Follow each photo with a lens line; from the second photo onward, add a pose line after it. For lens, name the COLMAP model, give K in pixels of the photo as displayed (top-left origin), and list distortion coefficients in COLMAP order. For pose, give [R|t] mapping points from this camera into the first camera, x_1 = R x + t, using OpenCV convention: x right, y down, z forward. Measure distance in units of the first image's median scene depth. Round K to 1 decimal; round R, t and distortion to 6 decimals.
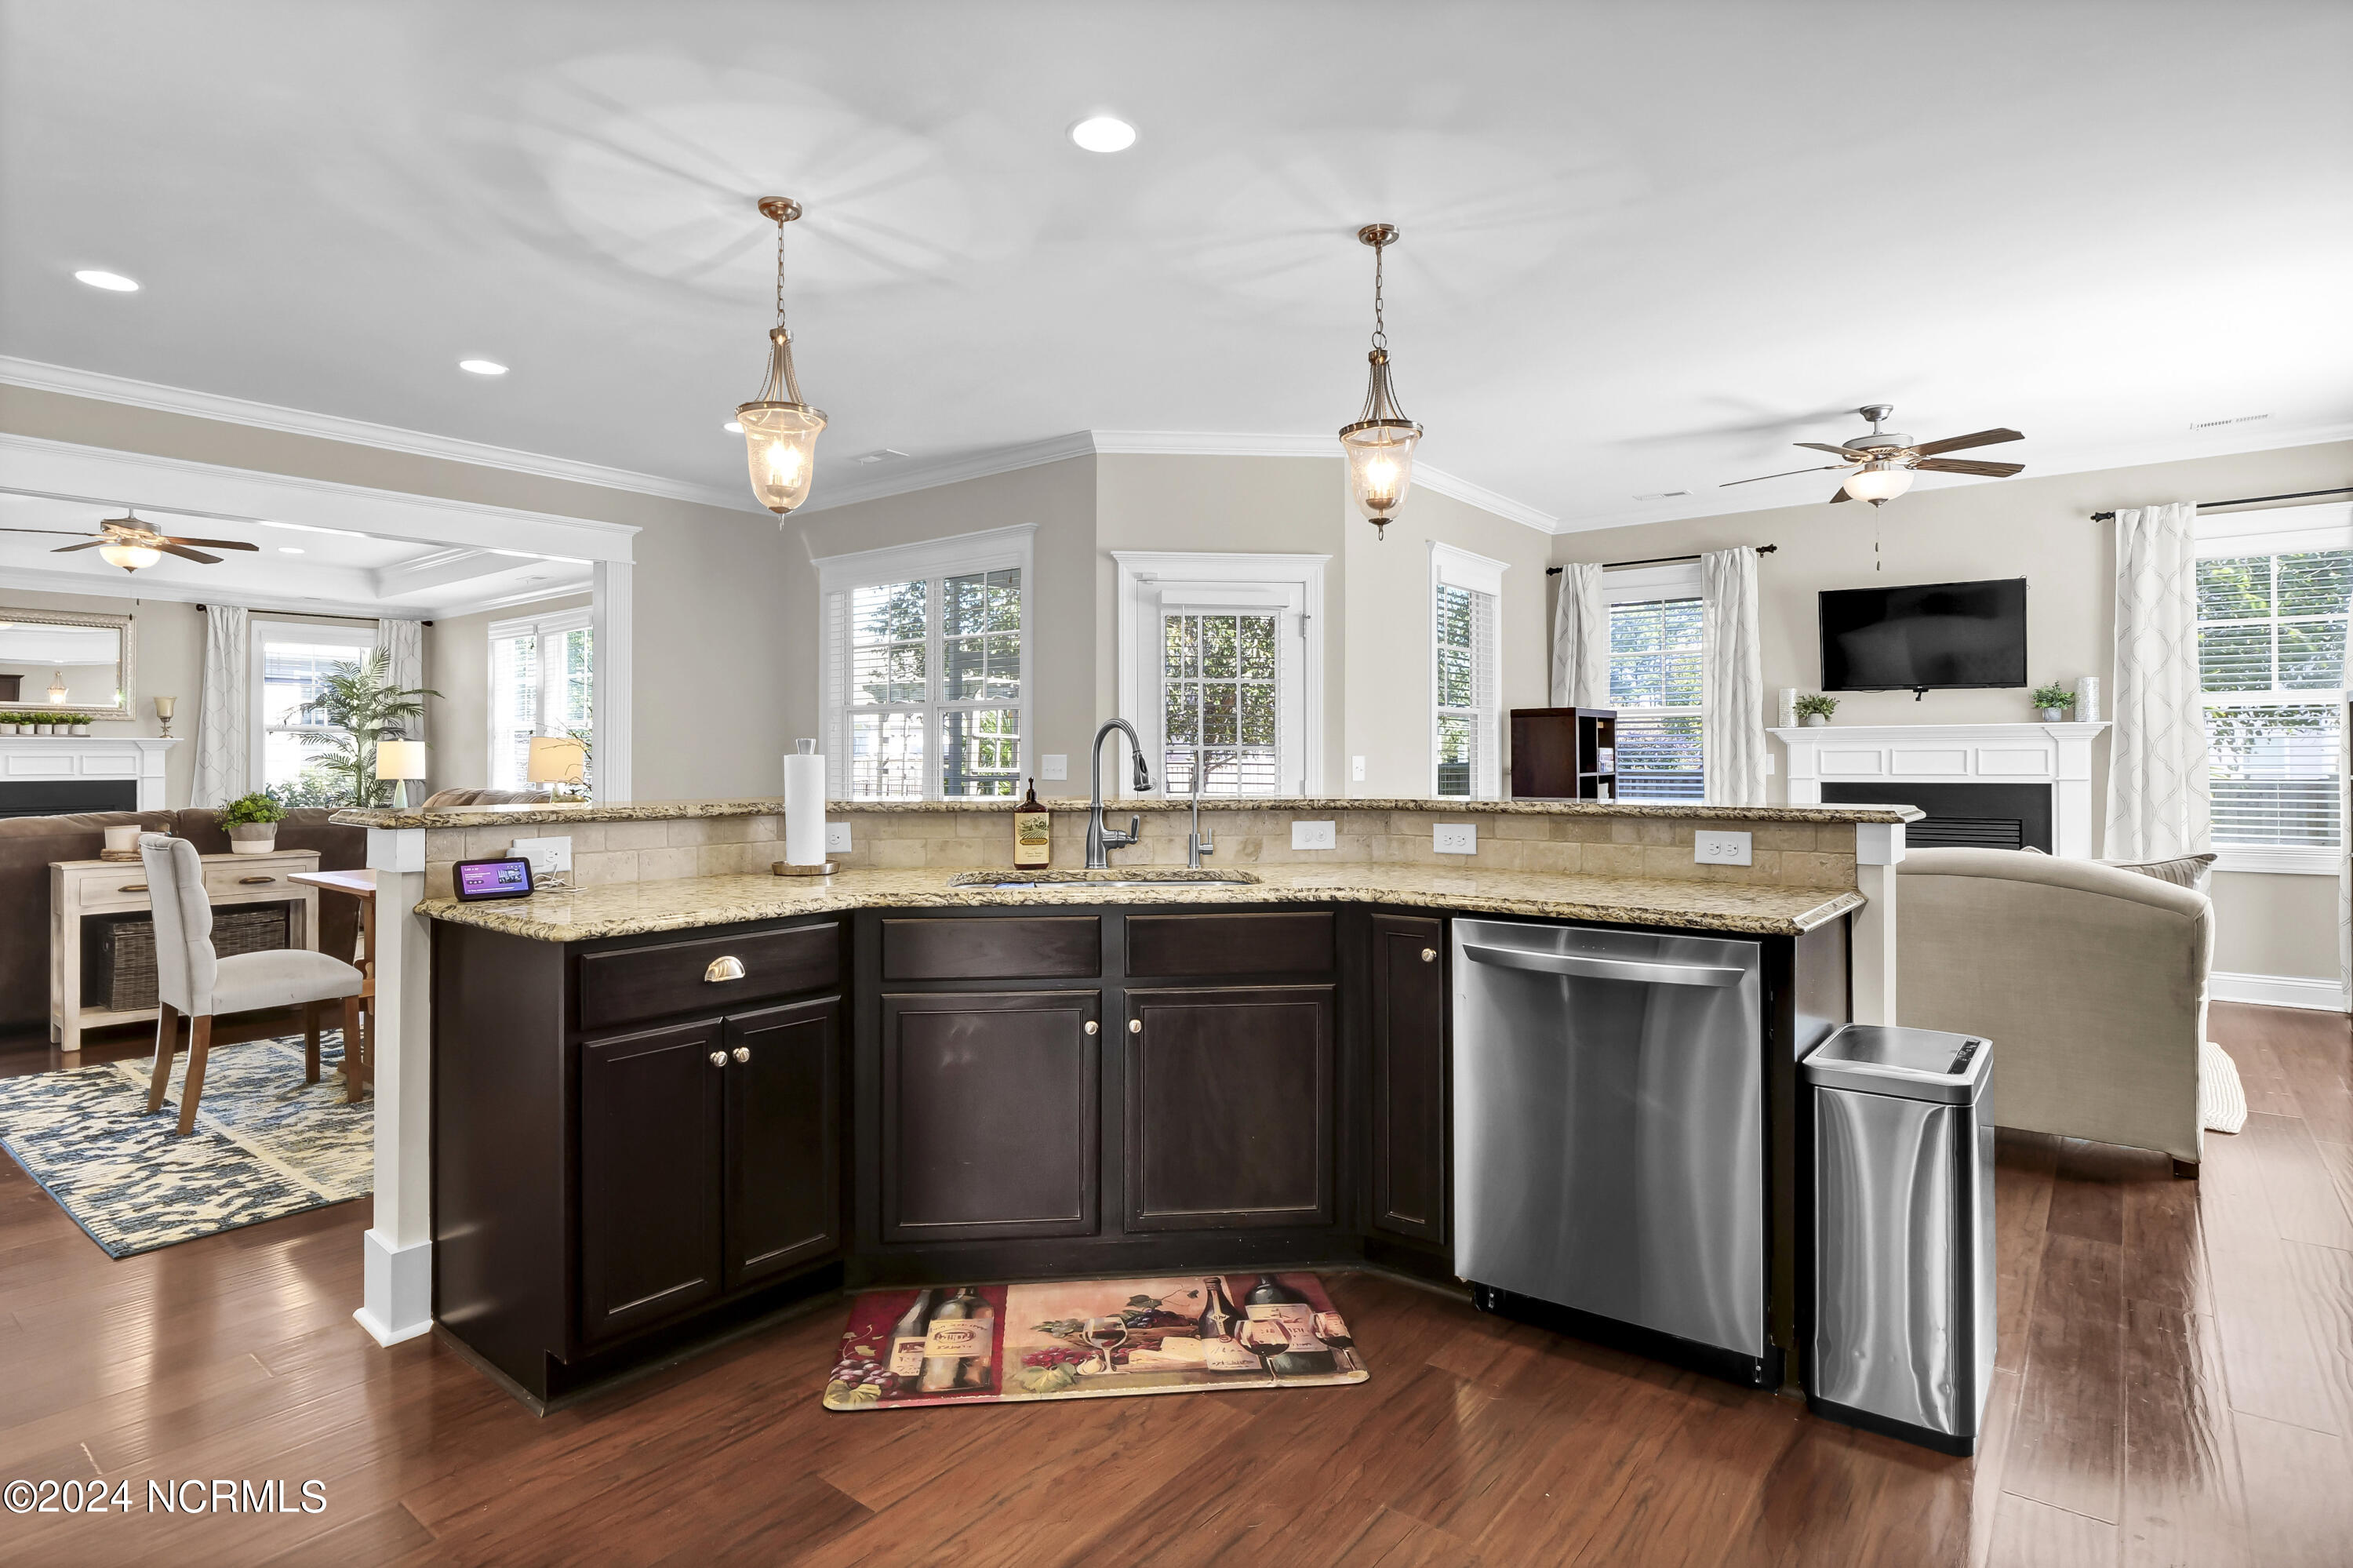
lens RADIAL K [[1226.1, 0, 1172.5], [0, 1226.1, 755.7], [0, 0, 1]] dist [0.020239, 0.000076]
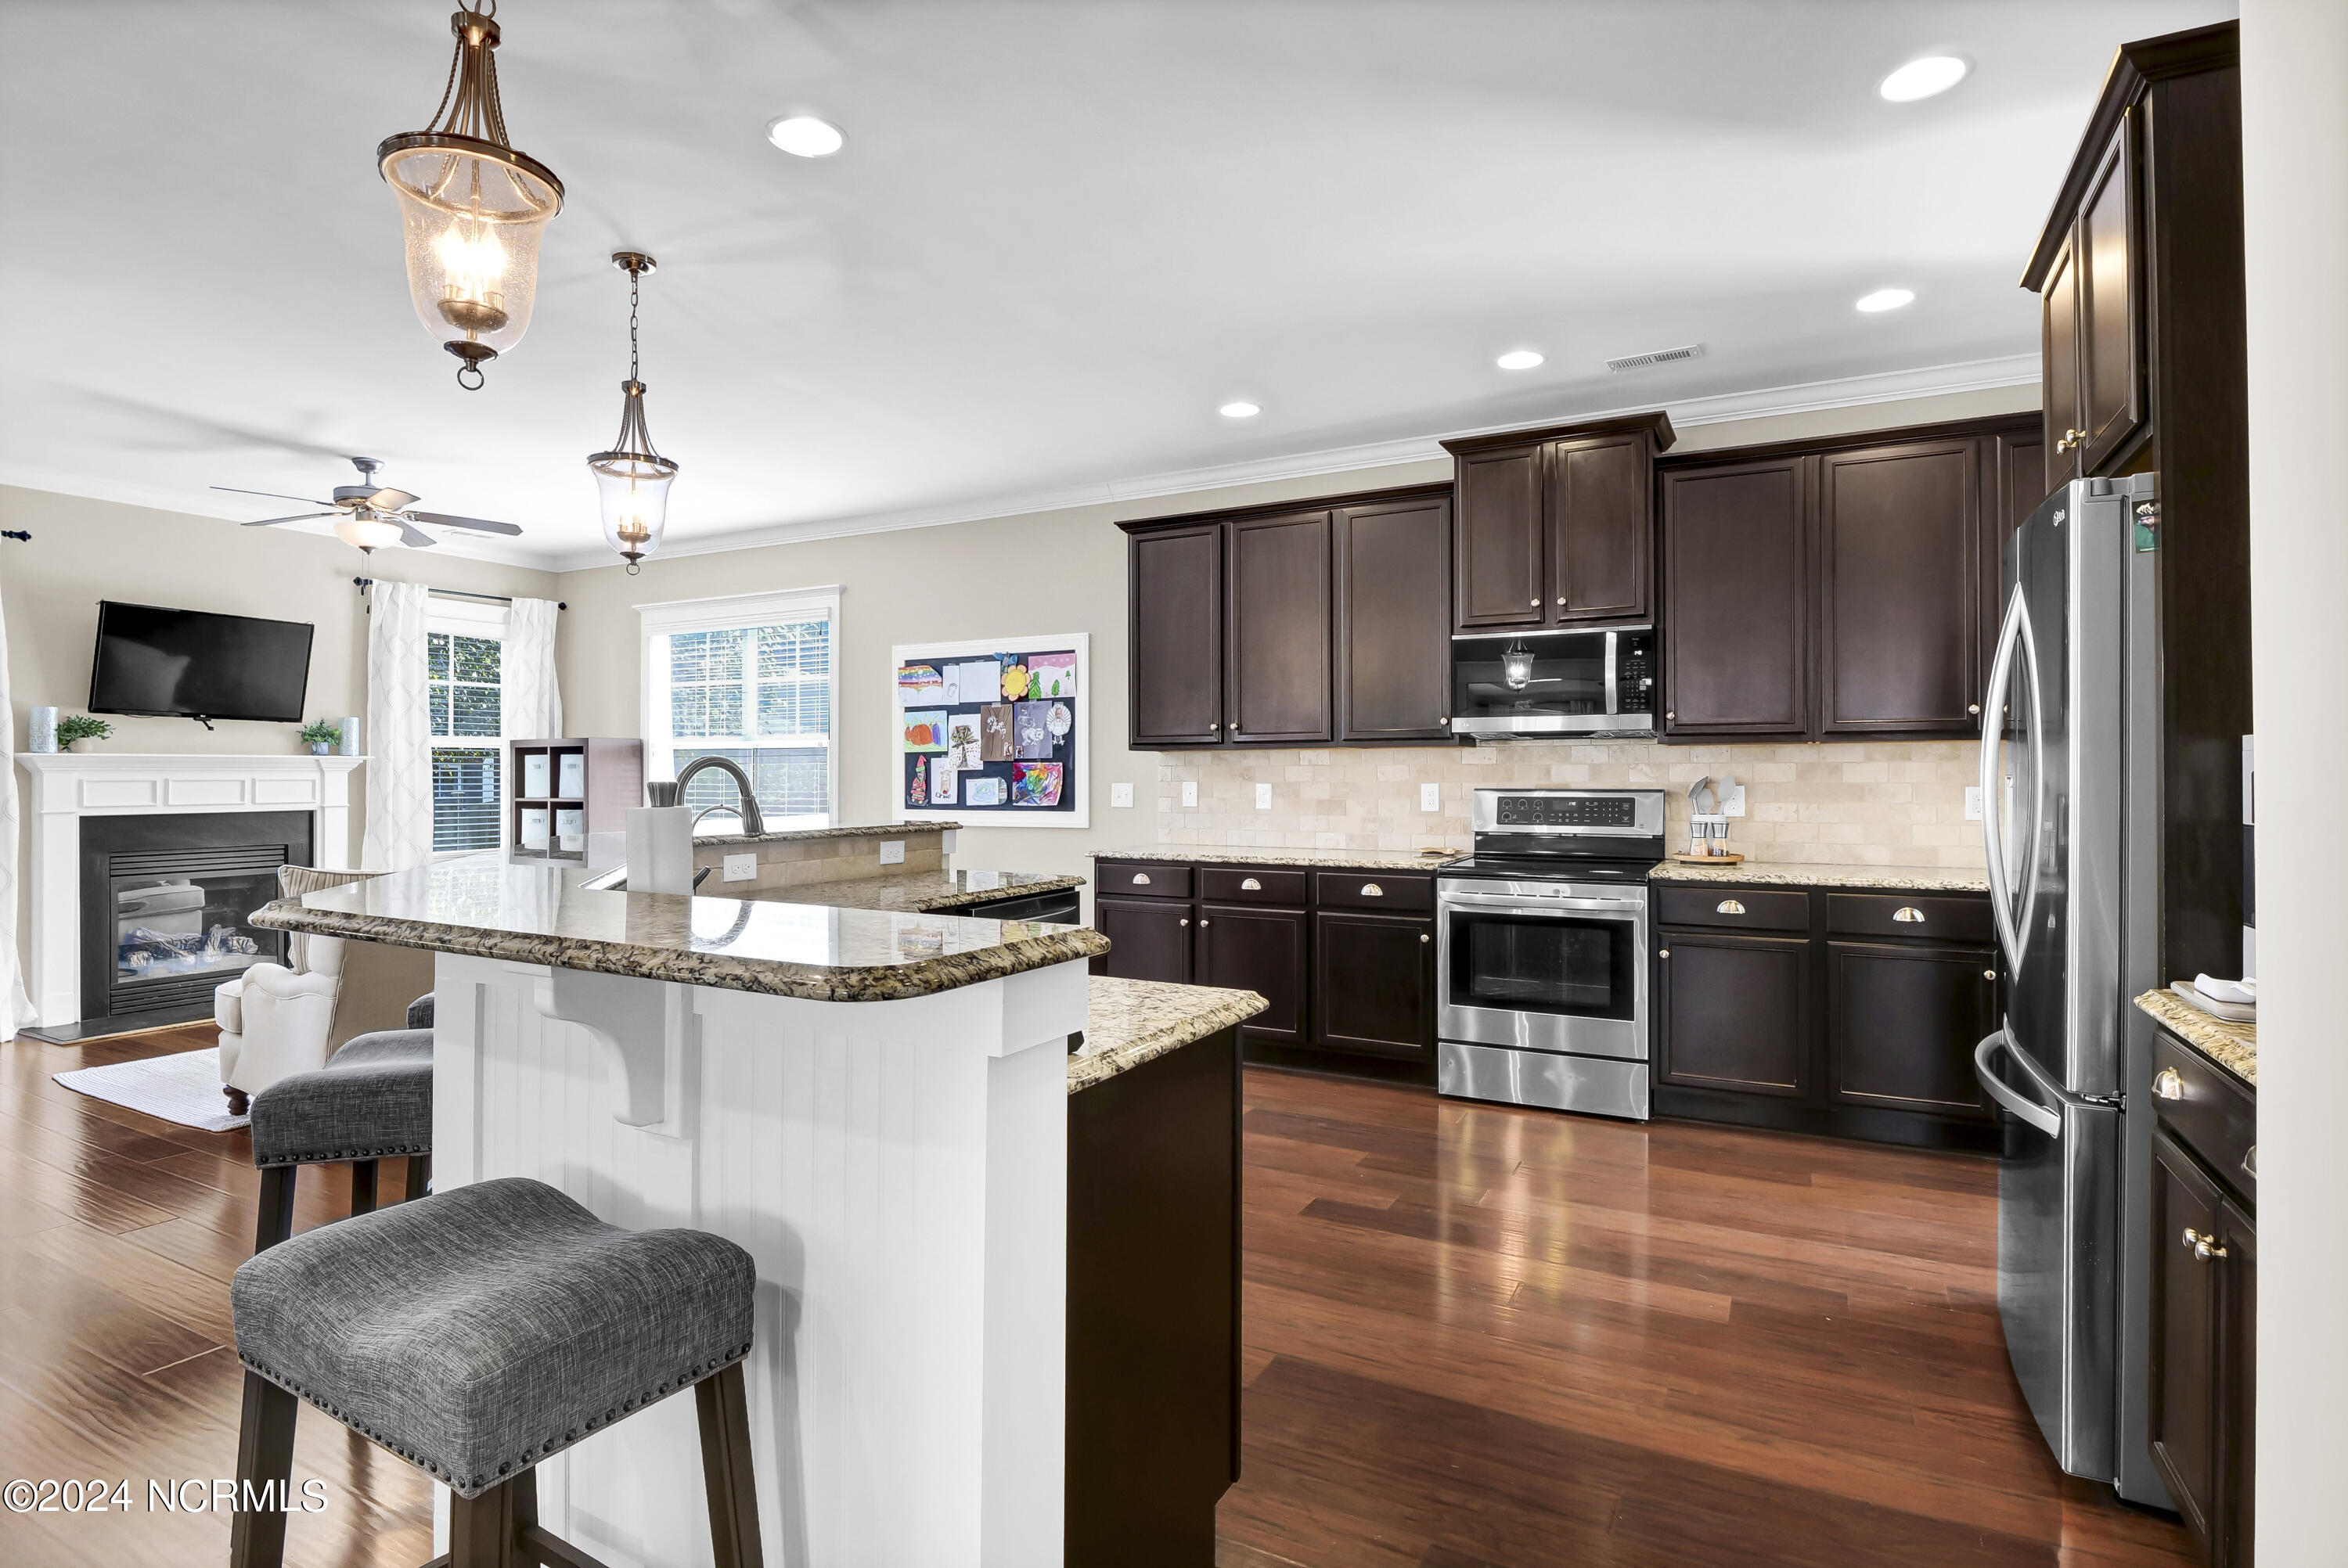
lens RADIAL K [[1180.5, 0, 1174.0], [0, 1180.5, 784.0], [0, 0, 1]] dist [-0.000969, -0.000836]
pose [[-0.169245, -0.006142, 0.985555, -0.483963], [-0.000892, 0.999981, 0.006079, -0.008364], [-0.985574, 0.000150, -0.169248, 0.428710]]
